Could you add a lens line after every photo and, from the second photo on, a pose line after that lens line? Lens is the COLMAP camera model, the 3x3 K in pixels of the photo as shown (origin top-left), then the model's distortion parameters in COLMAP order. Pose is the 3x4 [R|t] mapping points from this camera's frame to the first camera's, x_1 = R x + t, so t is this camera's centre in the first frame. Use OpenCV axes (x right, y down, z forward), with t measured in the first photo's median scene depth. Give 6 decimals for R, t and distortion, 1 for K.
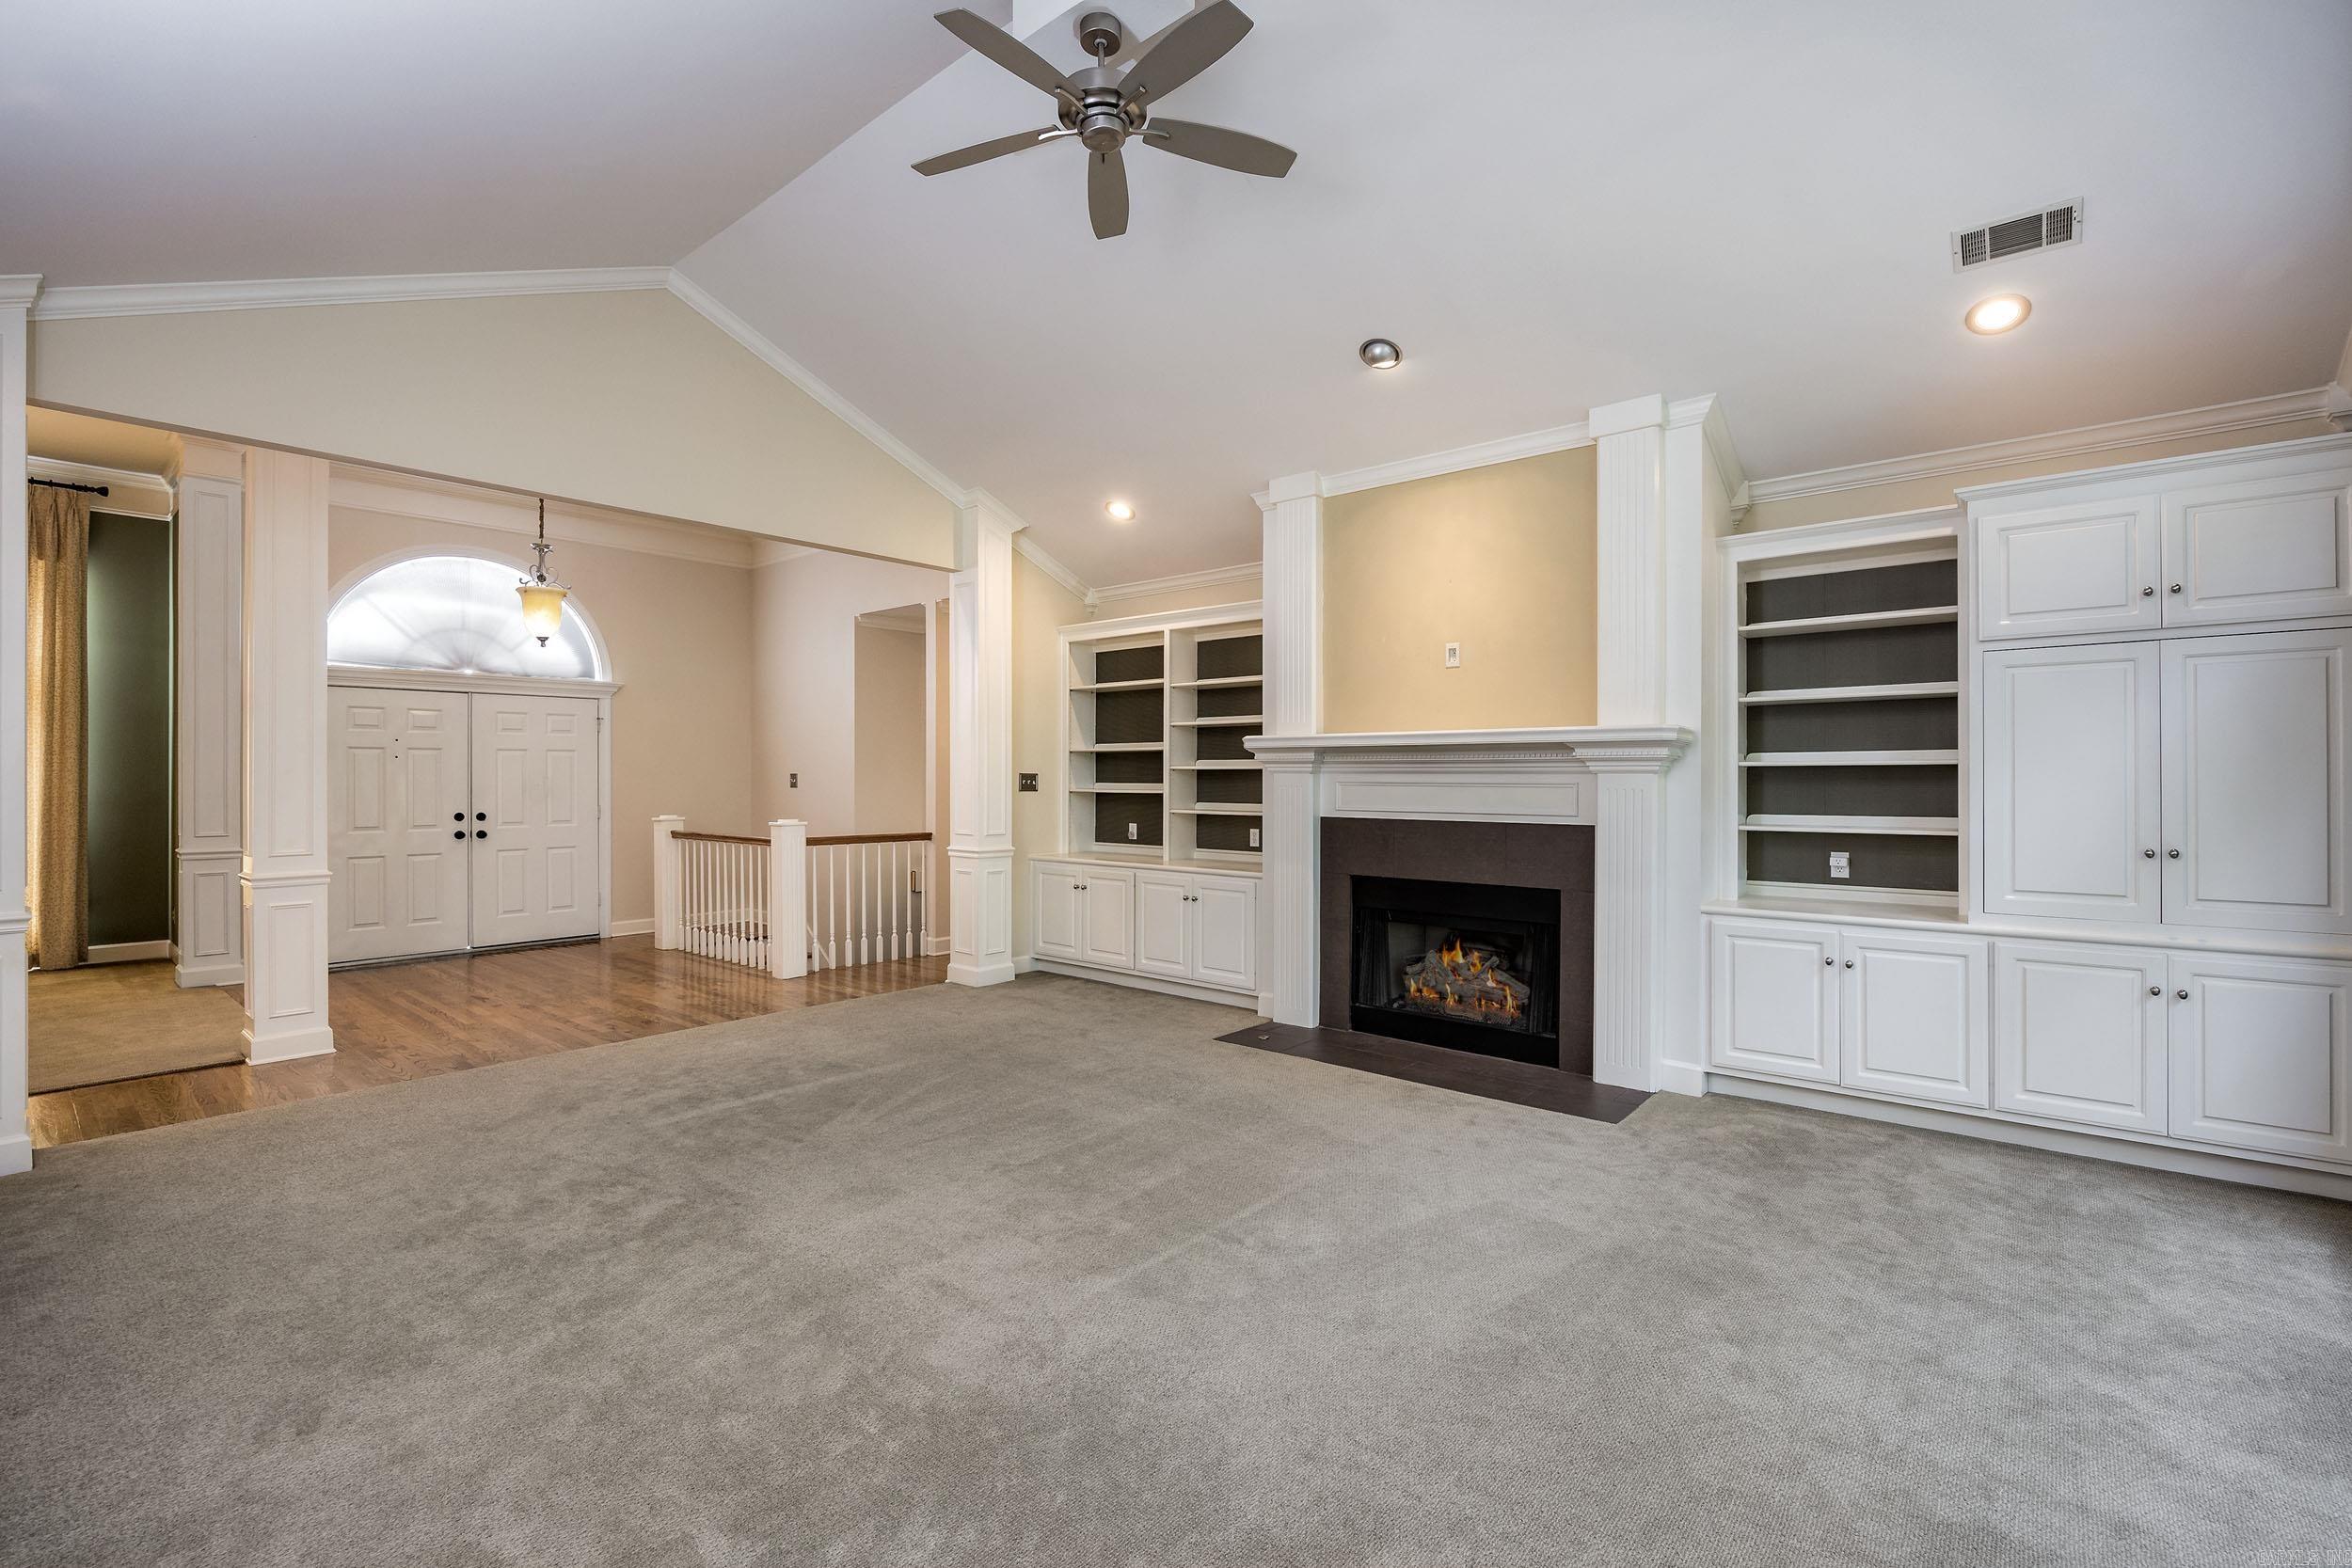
lens RADIAL K [[1034.7, 0, 1176.0], [0, 1034.7, 784.0], [0, 0, 1]] dist [0.001763, 0.000184]
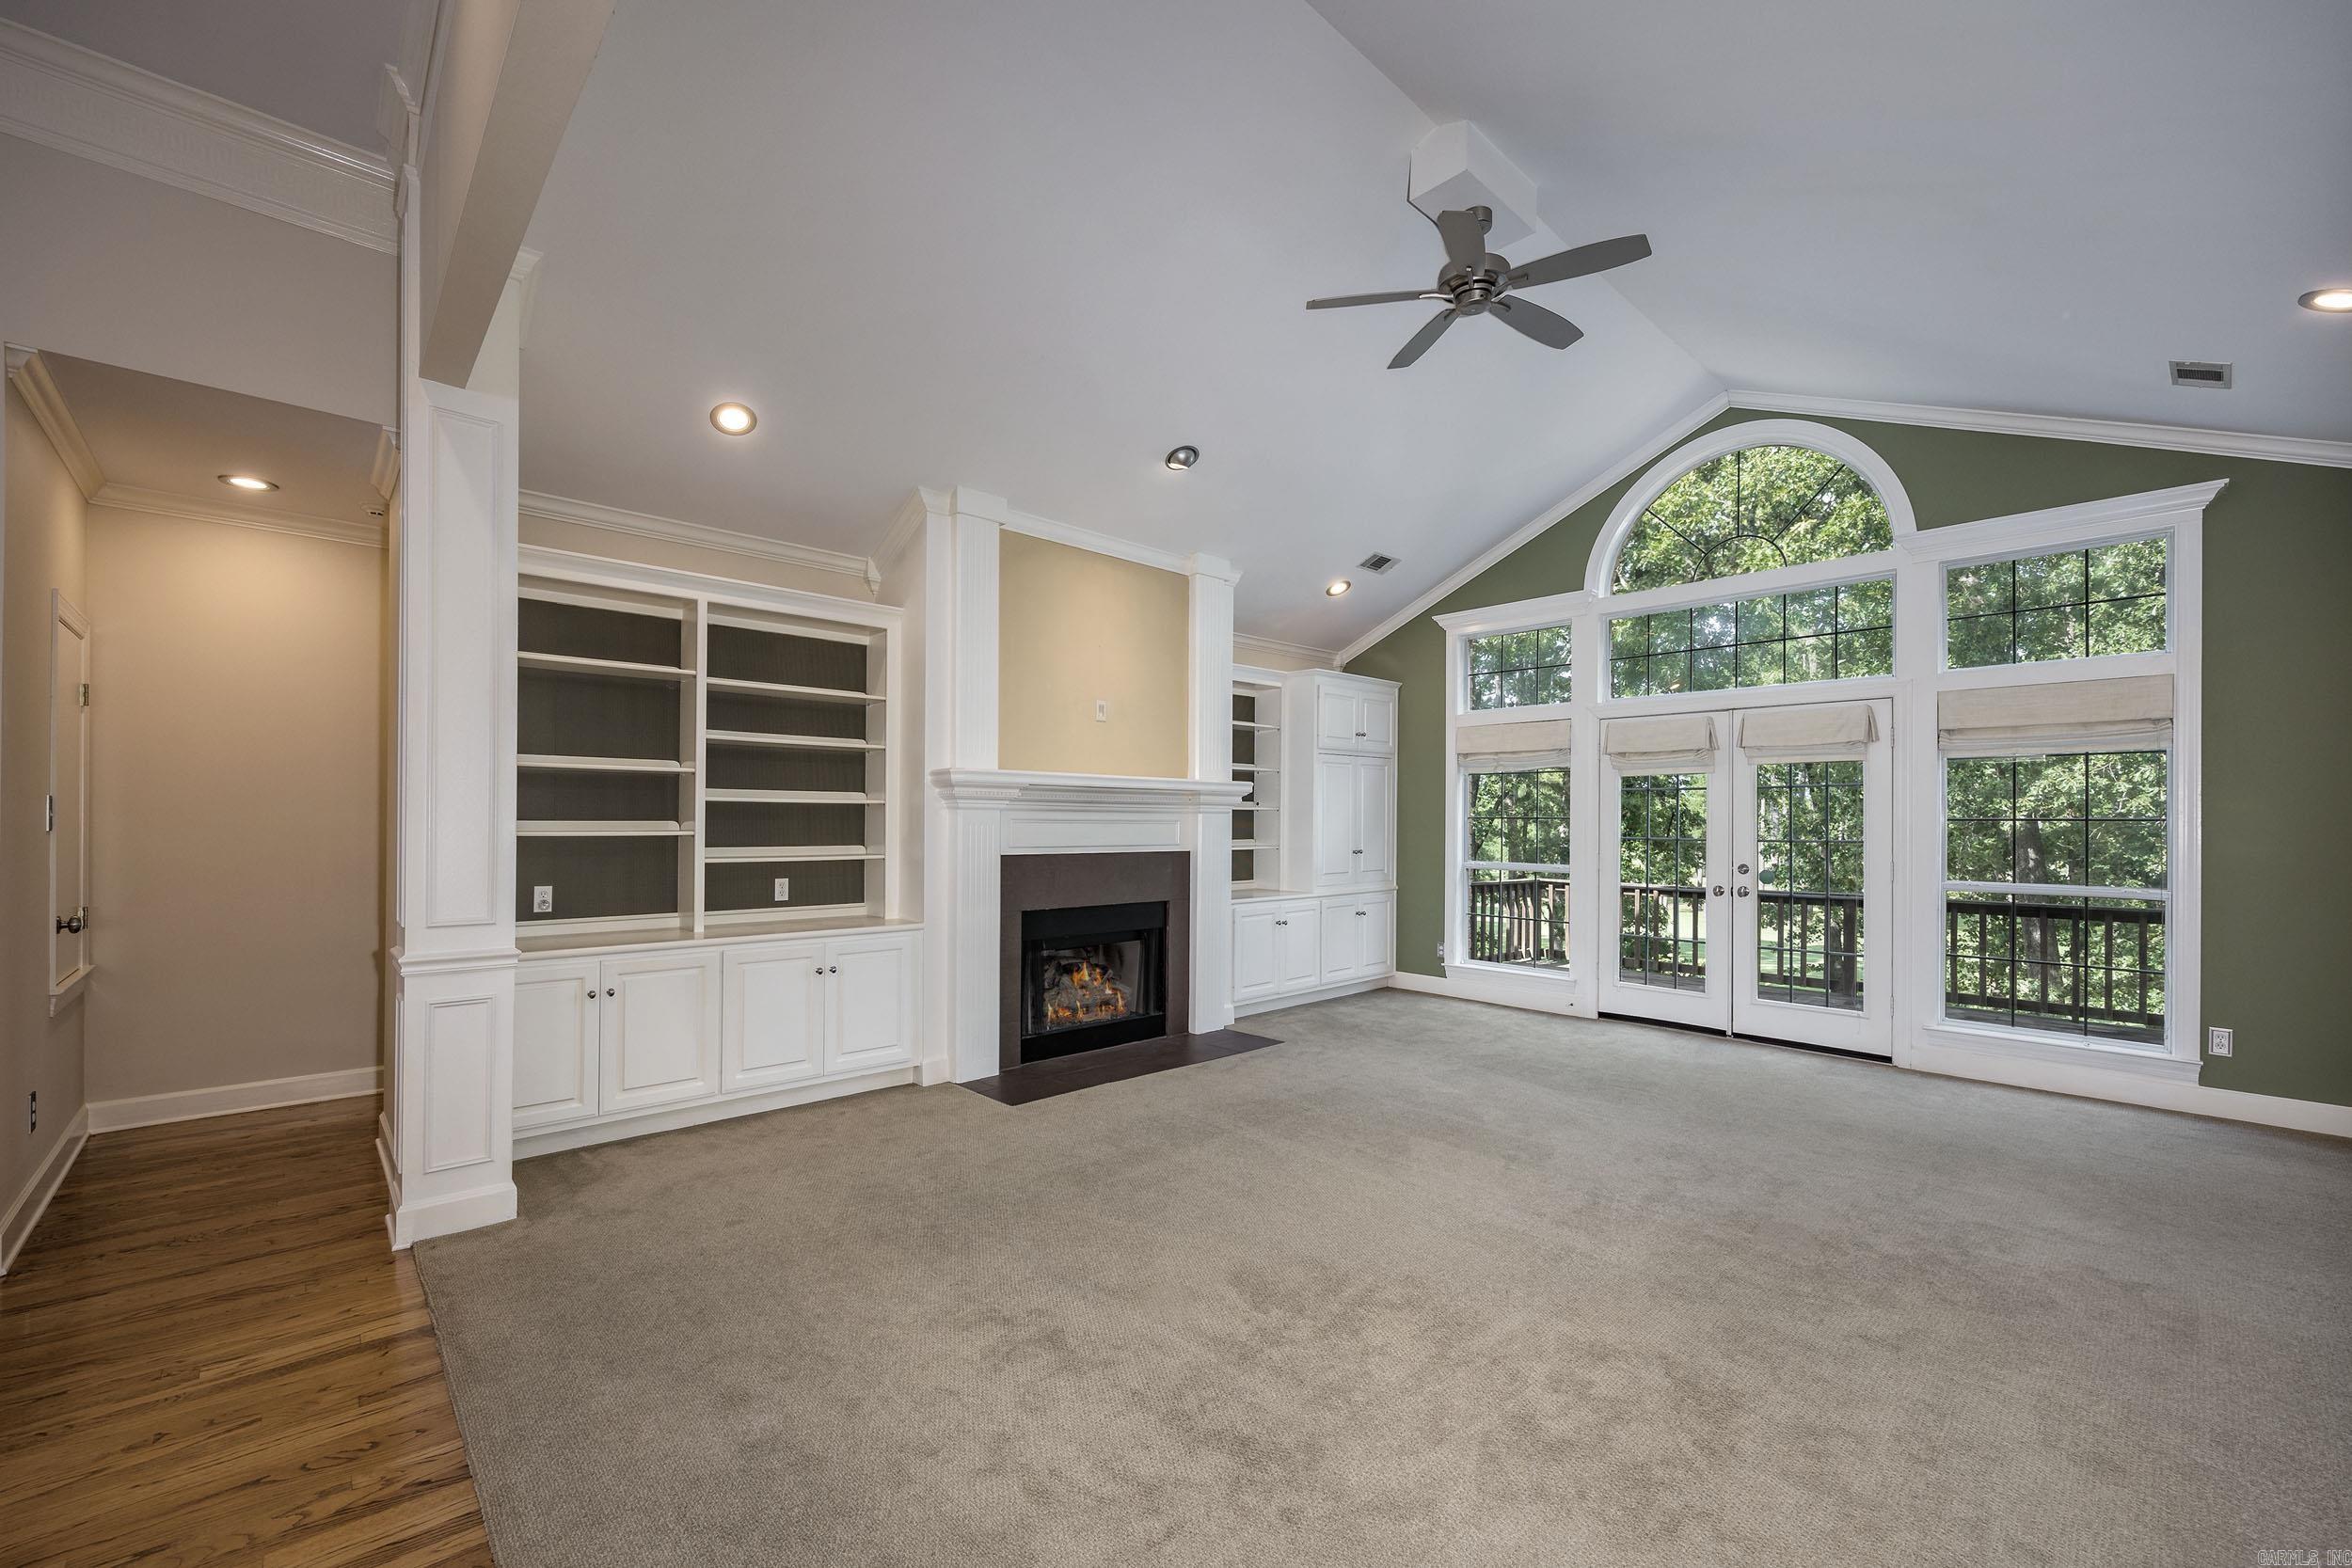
lens RADIAL K [[1100.8, 0, 1182.8], [0, 1100.8, 808.1], [0, 0, 1]] dist [0.077511, -0.000031]
pose [[0.062817, 0.008656, 0.997988, -0.970961], [-0.002293, 0.999961, -0.008529, -0.004559], [-0.998022, -0.001753, 0.062834, 0.829989]]
